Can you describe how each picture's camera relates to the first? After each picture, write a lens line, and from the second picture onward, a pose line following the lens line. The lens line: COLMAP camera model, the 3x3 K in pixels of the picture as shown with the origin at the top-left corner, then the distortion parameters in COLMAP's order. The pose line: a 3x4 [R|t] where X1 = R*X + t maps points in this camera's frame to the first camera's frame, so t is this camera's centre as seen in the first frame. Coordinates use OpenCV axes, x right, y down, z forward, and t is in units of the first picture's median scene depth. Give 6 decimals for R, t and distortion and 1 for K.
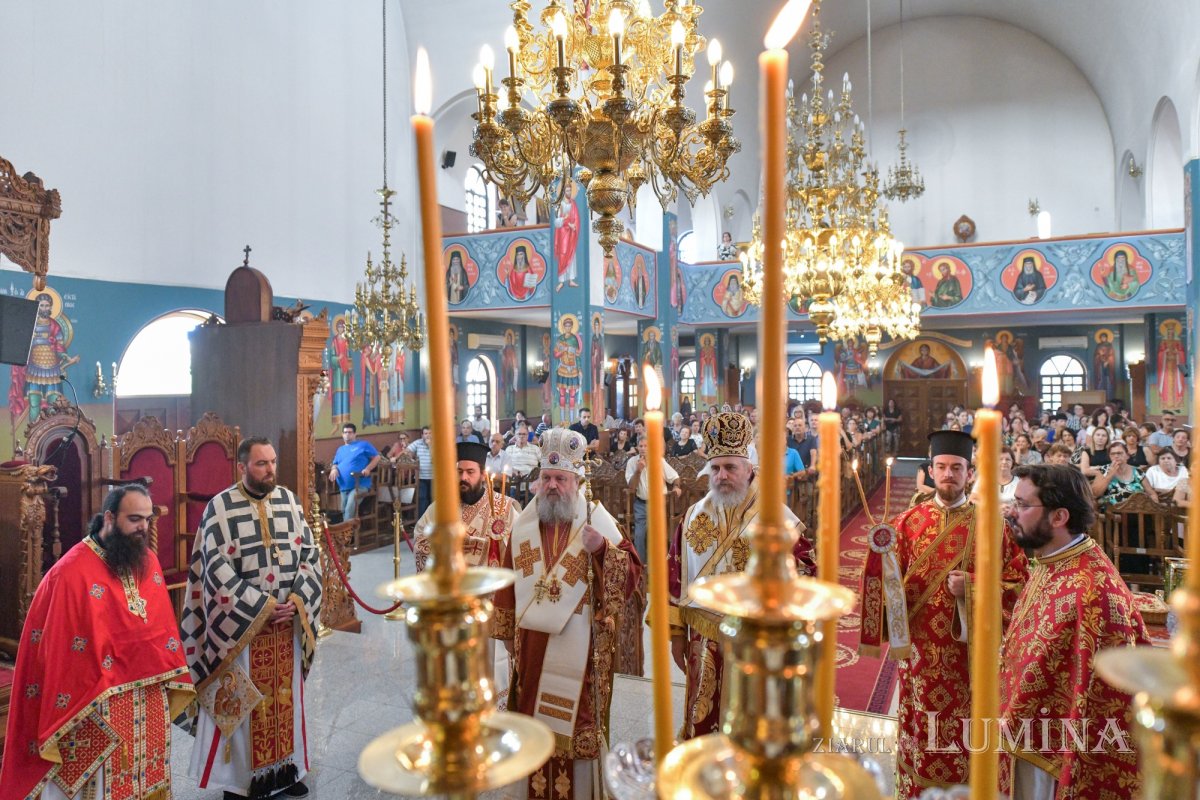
lens RADIAL K [[803.3, 0, 590.3], [0, 803.3, 379.5], [0, 0, 1]] dist [-0.022080, 0.023255]
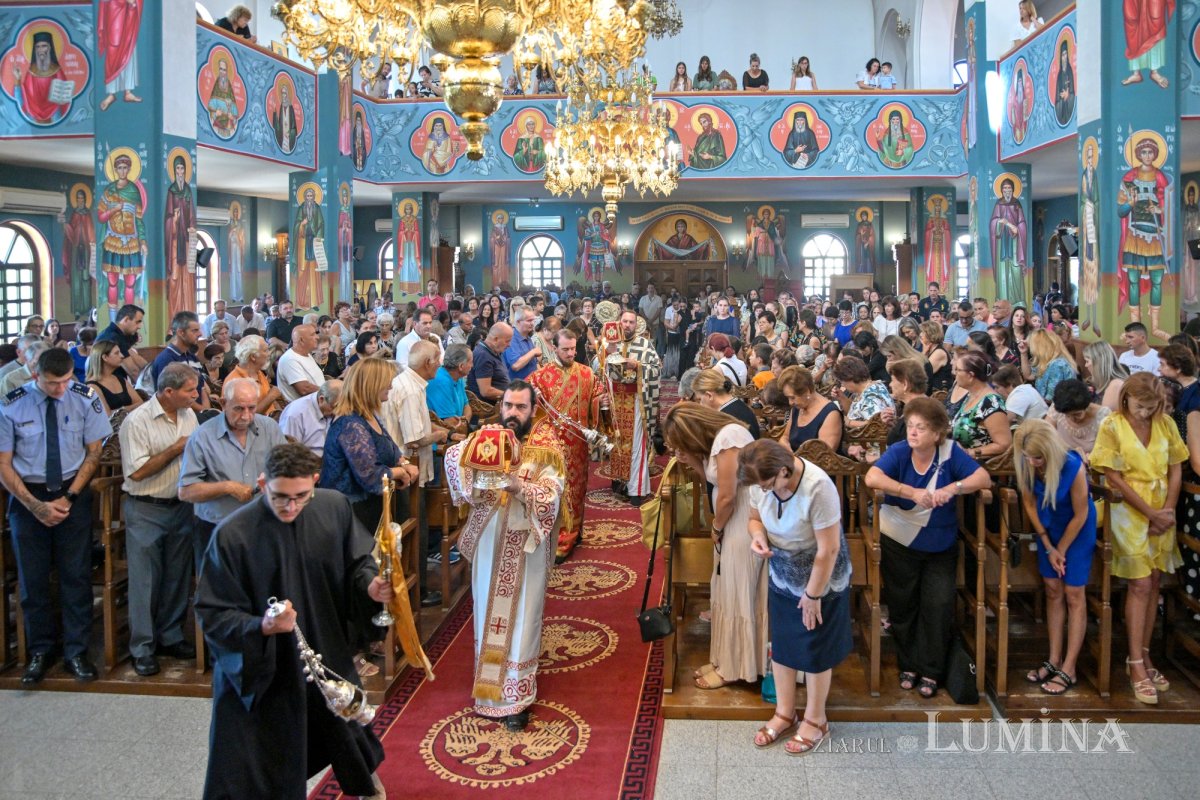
lens RADIAL K [[854.9, 0, 681.7], [0, 854.9, 283.4], [0, 0, 1]] dist [-0.114026, 0.053070]
pose [[0.921708, -0.007382, 0.387815, 0.099715], [-0.001309, 0.999754, 0.022142, 0.003848], [-0.387883, -0.020916, 0.921471, 0.245073]]
